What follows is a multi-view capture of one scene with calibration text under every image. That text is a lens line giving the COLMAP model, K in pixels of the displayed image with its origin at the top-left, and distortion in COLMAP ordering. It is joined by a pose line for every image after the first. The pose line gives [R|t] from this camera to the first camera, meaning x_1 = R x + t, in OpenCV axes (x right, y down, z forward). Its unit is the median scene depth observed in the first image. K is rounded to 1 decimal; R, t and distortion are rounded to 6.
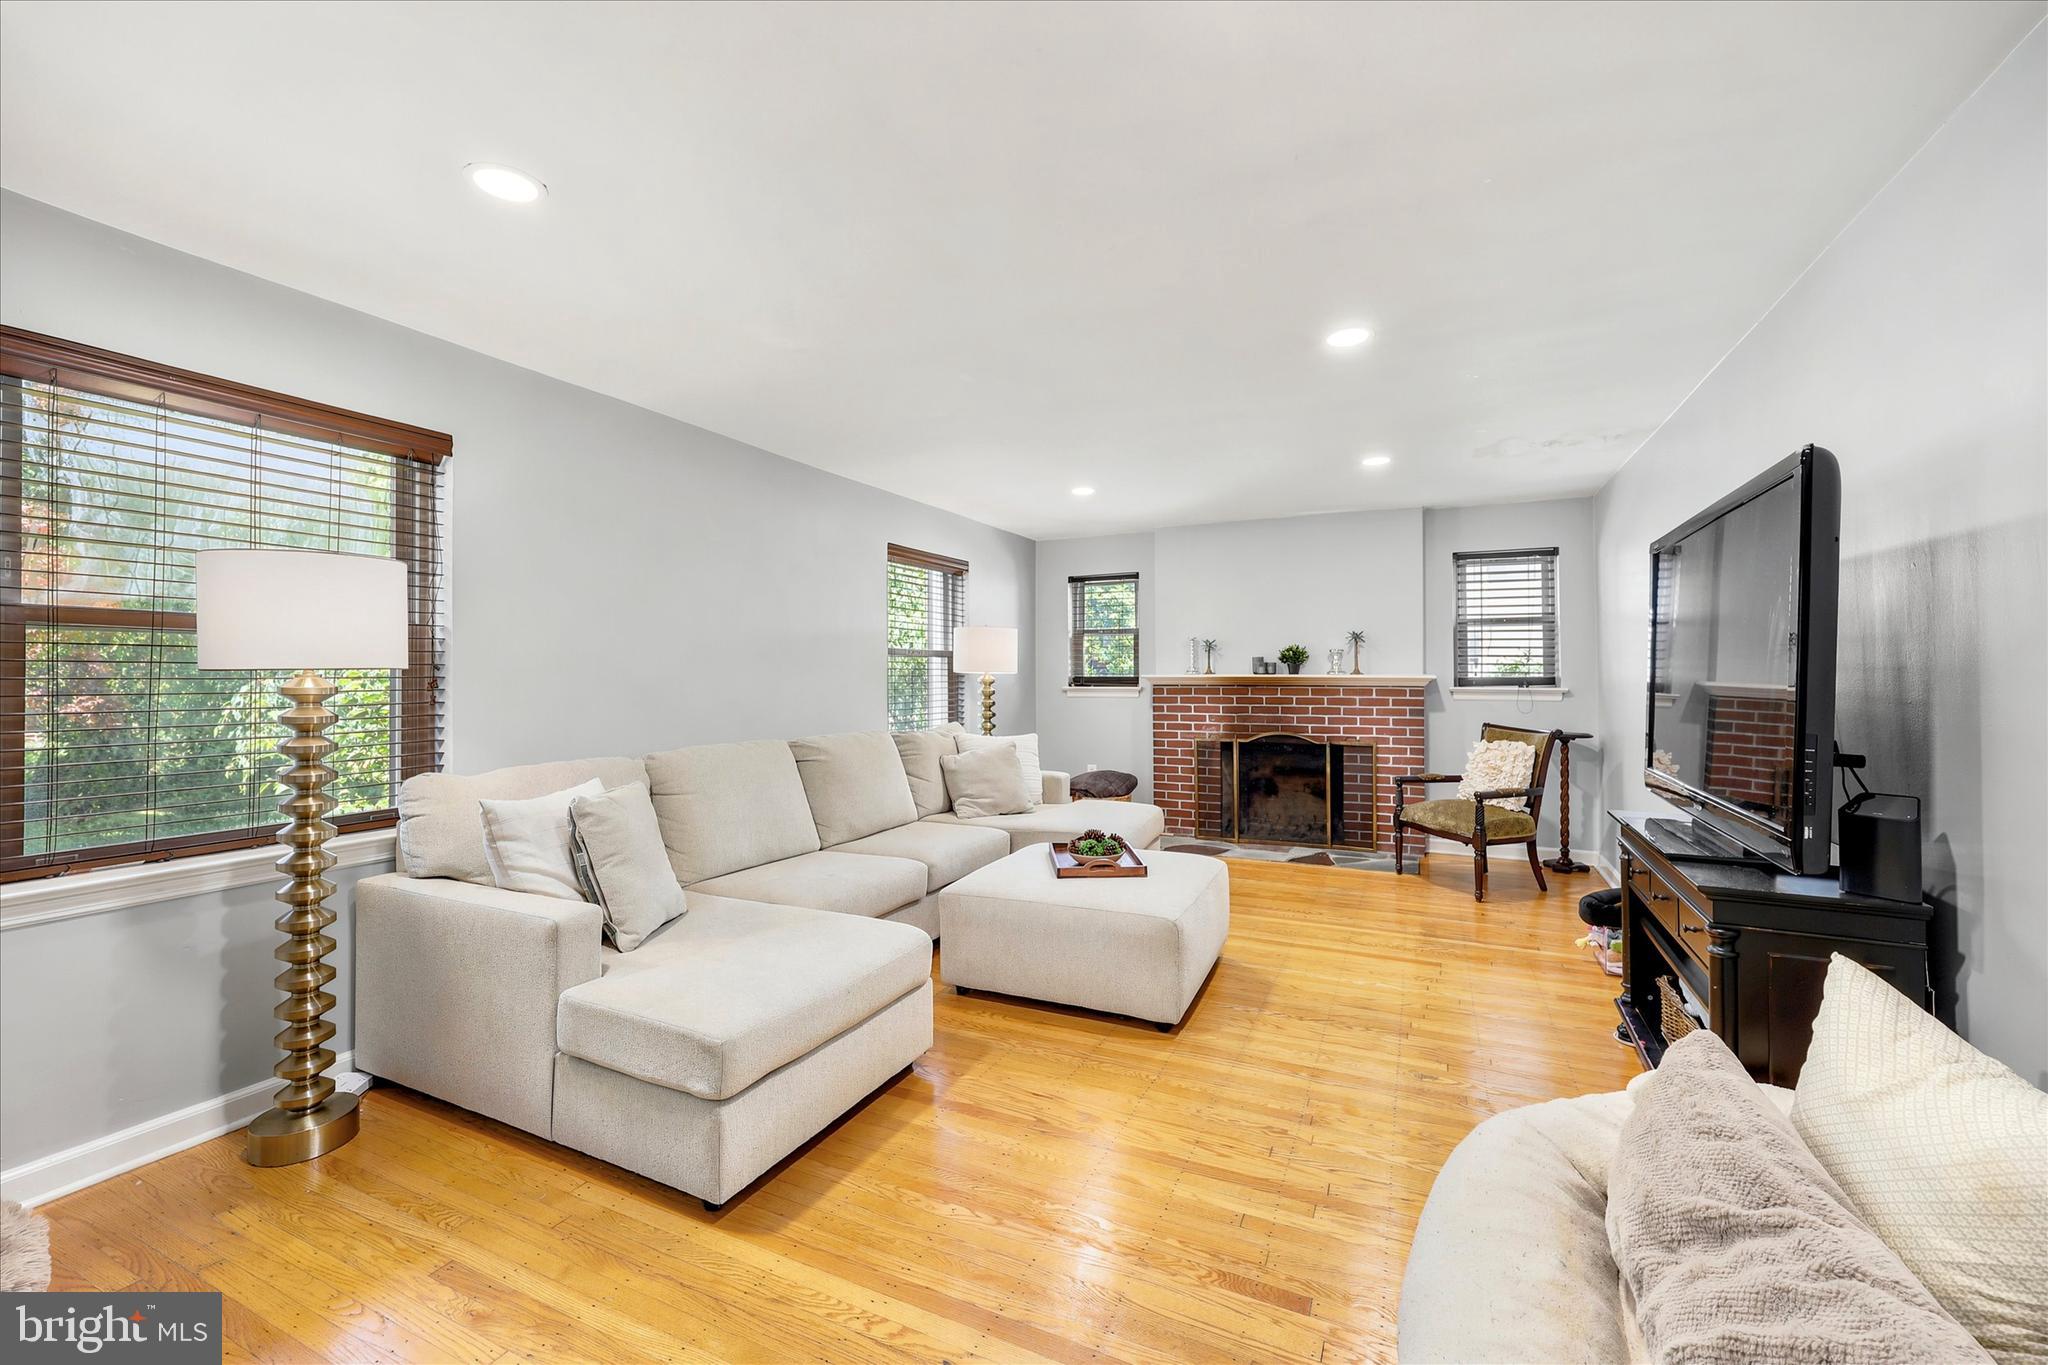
lens RADIAL K [[849.7, 0, 1014.7], [0, 849.7, 667.7], [0, 0, 1]] dist [0.002735, -0.000298]
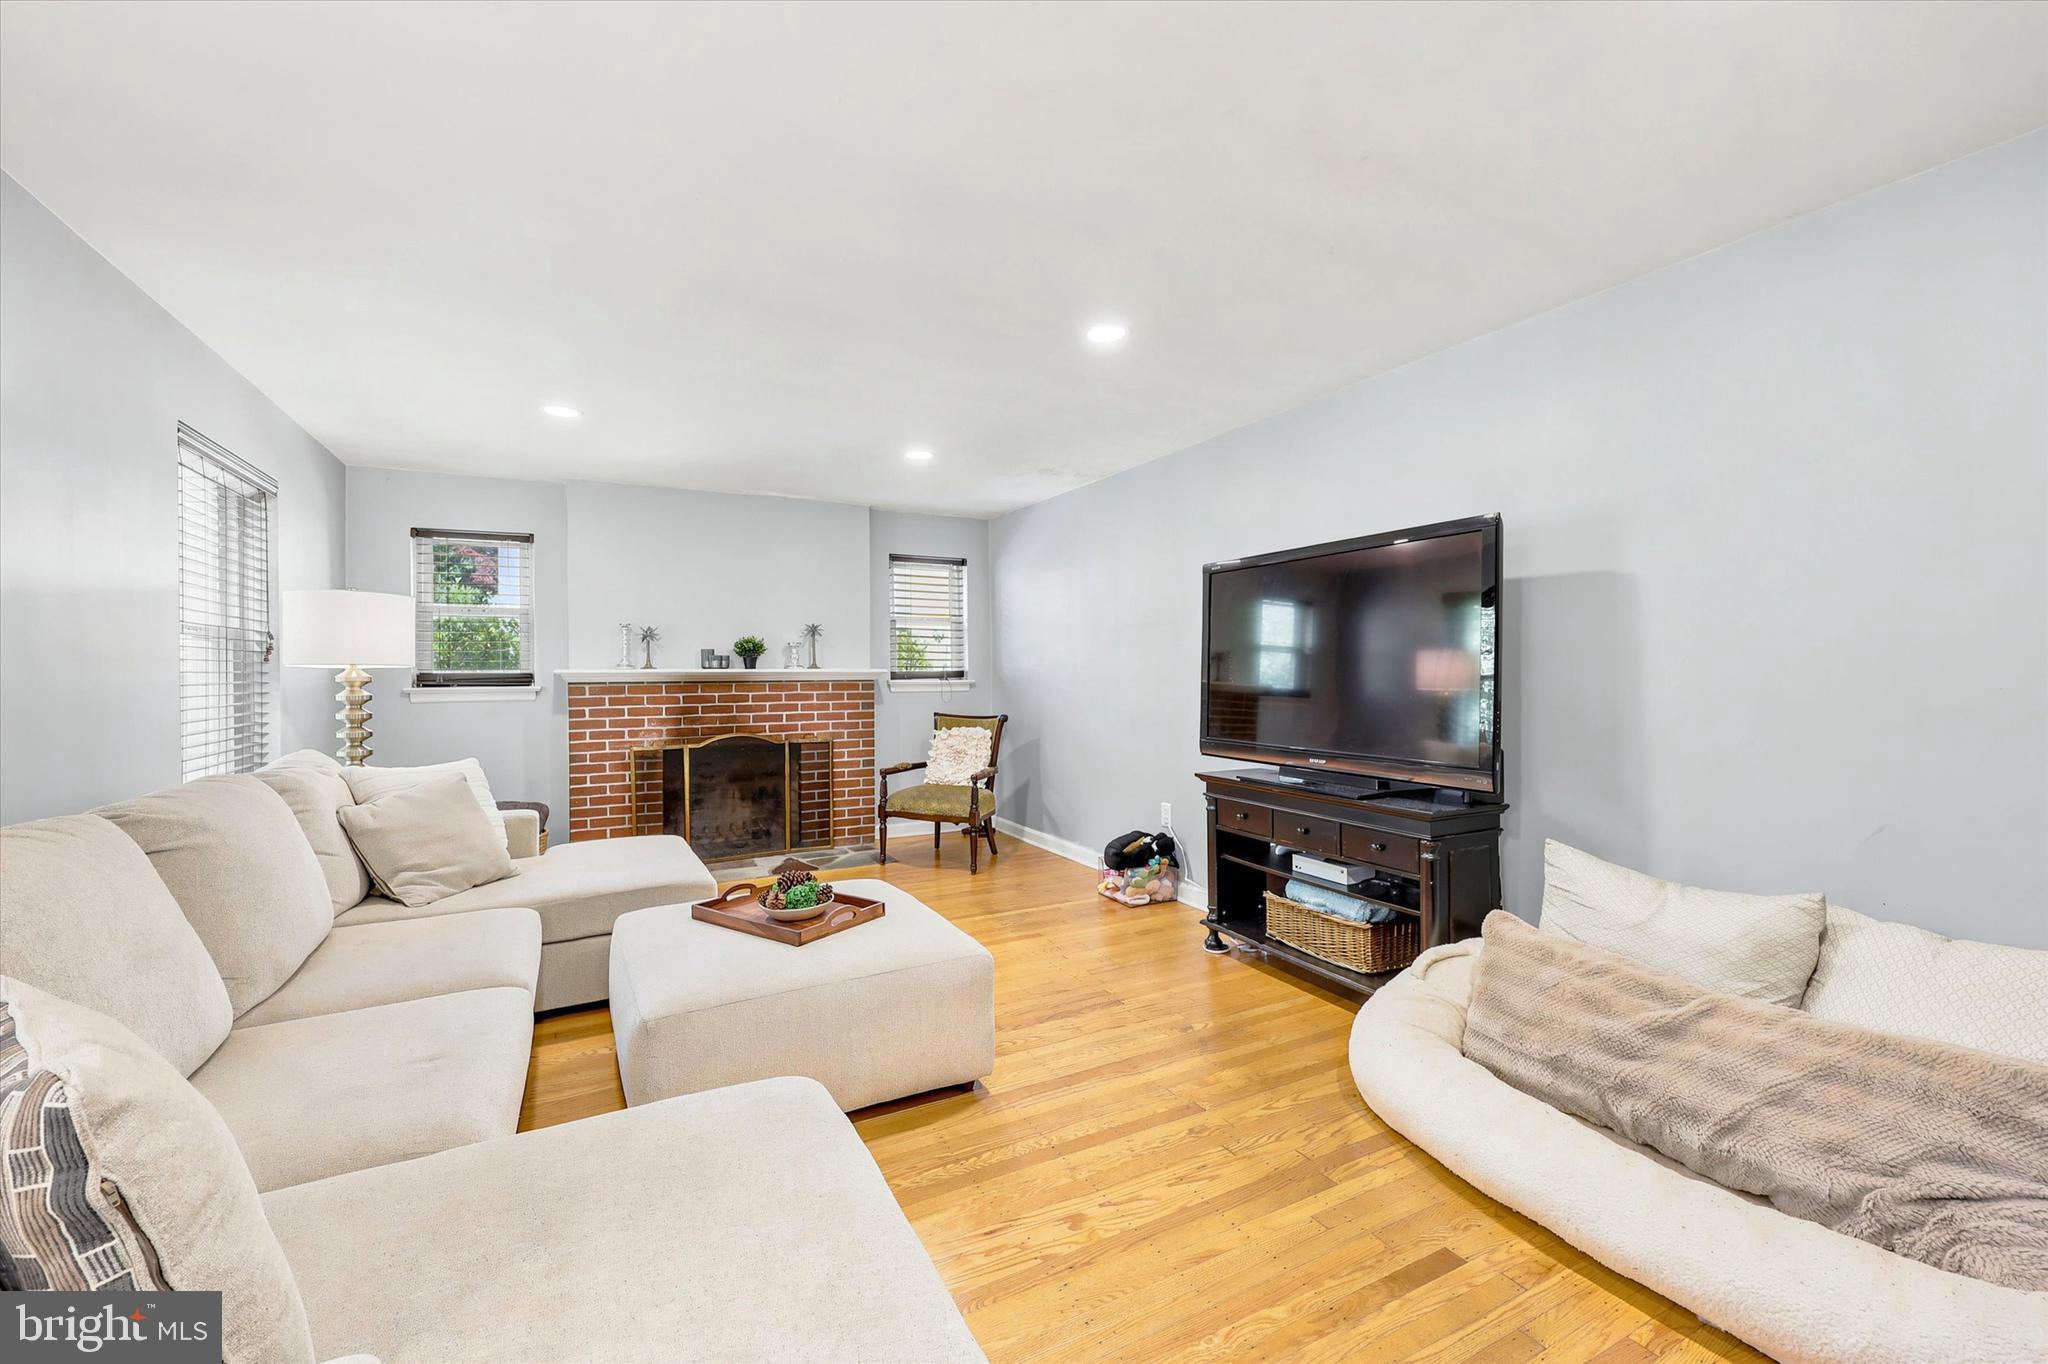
lens RADIAL K [[849.7, 0, 1014.7], [0, 849.7, 667.2], [0, 0, 1]] dist [0.002735, -0.000298]
pose [[0.586988, 0.000683, 0.809596, -0.246271], [-0.001038, 0.999999, -0.000091, 0.006013], [-0.809595, -0.000787, 0.586988, 0.244961]]
